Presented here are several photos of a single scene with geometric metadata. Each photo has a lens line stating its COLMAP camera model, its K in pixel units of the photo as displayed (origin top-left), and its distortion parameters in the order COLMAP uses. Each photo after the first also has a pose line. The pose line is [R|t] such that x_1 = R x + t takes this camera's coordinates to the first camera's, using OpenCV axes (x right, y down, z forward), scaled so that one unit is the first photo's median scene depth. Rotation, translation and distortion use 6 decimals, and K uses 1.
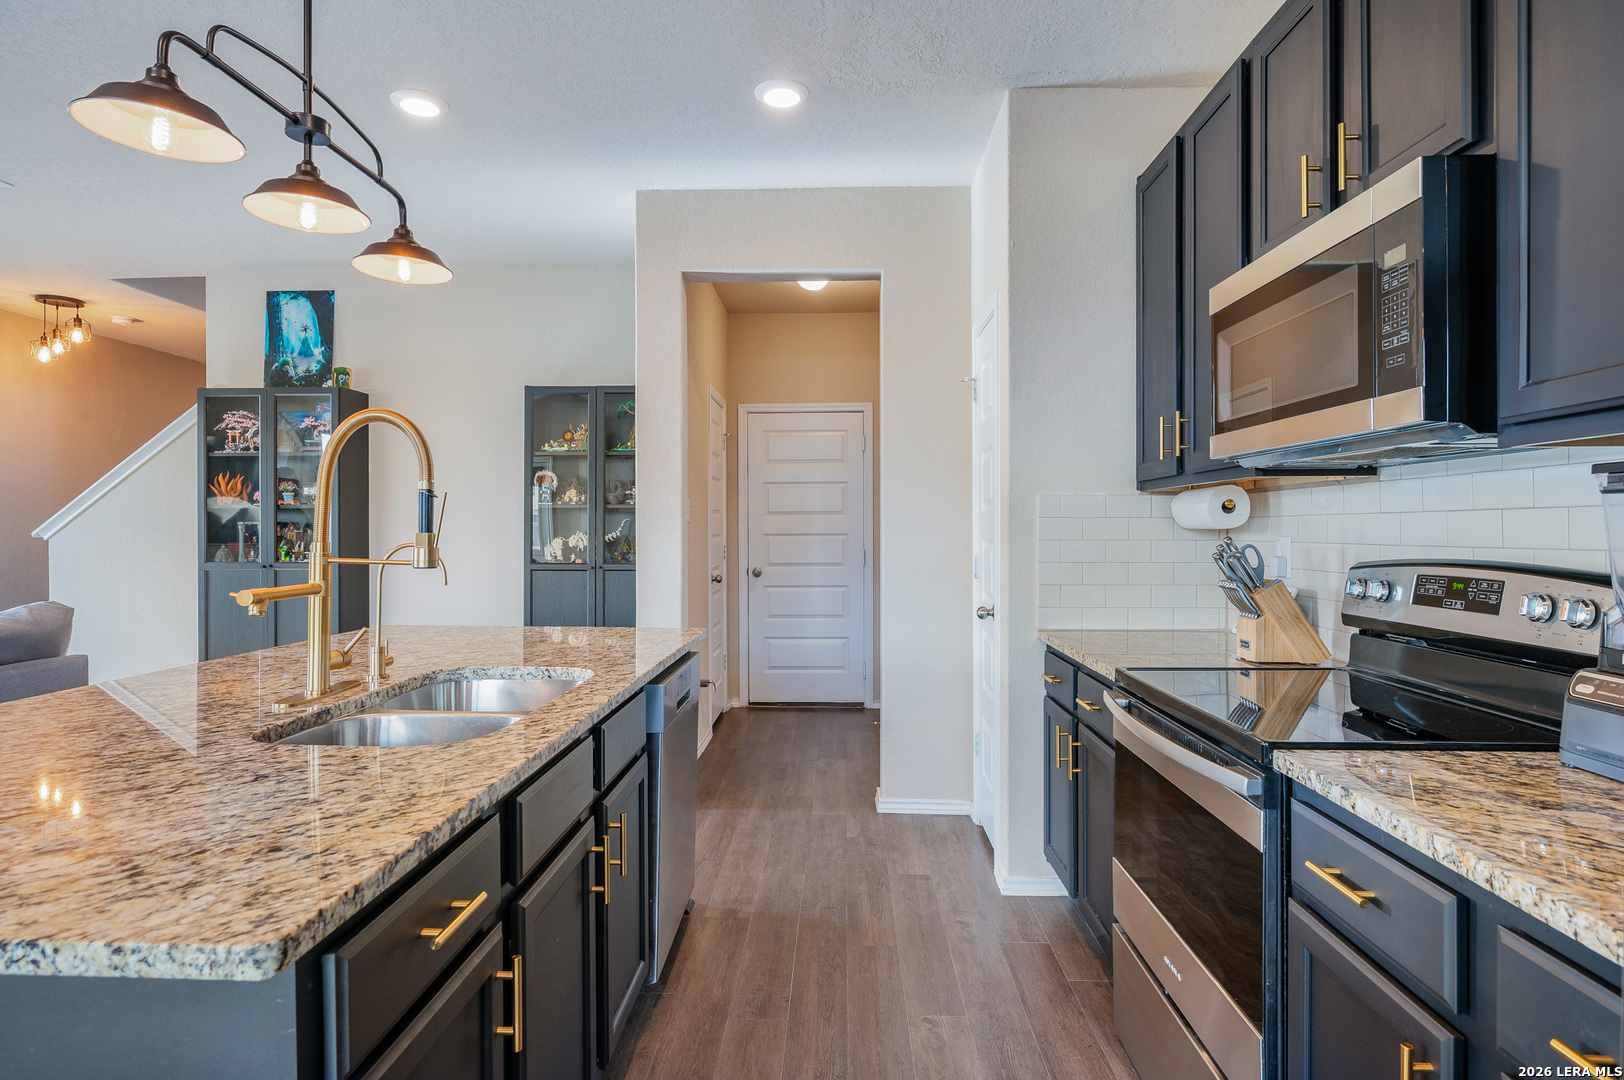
lens RADIAL K [[863.4, 0, 813.6], [0, 863.4, 535.2], [0, 0, 1]] dist [-0.003862, -0.000800]
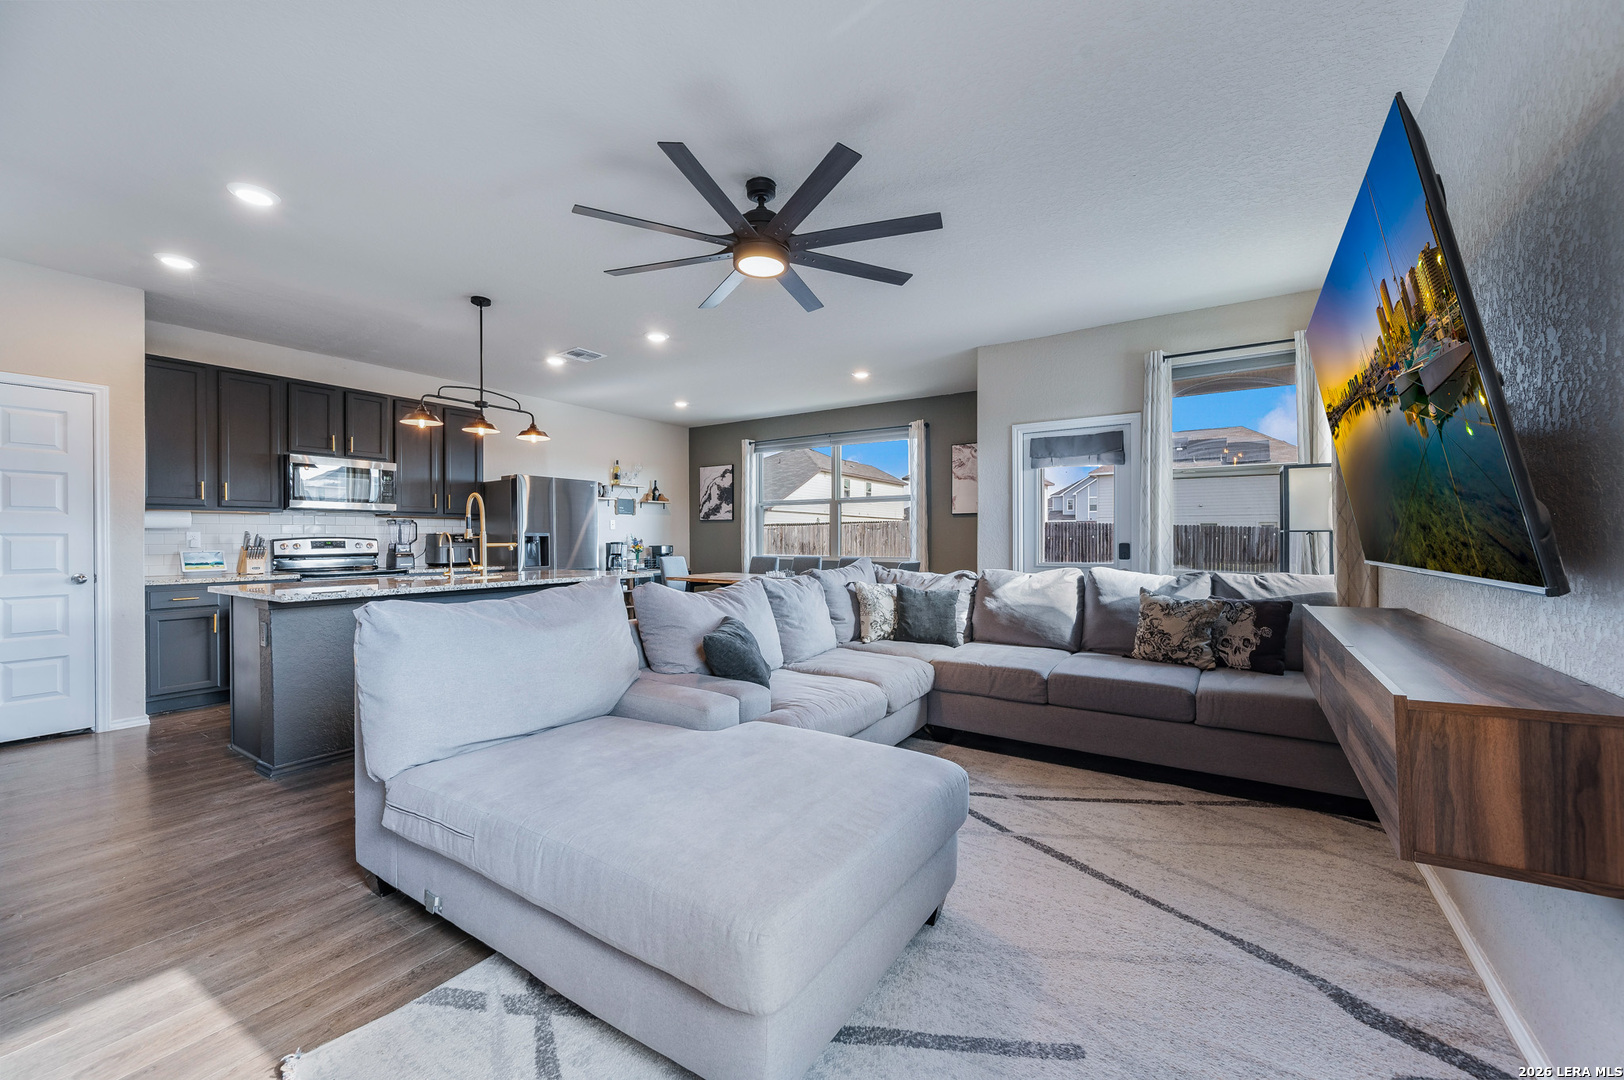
lens RADIAL K [[637.6, 0, 812.0], [0, 637.6, 540.0], [0, 0, 1]] dist [-0.000538, 0.000024]
pose [[-0.851753, -0.002876, 0.523936, -1.301609], [0.004147, 0.999917, 0.012231, 0.006729], [-0.523927, 0.012590, -0.851670, 1.072212]]
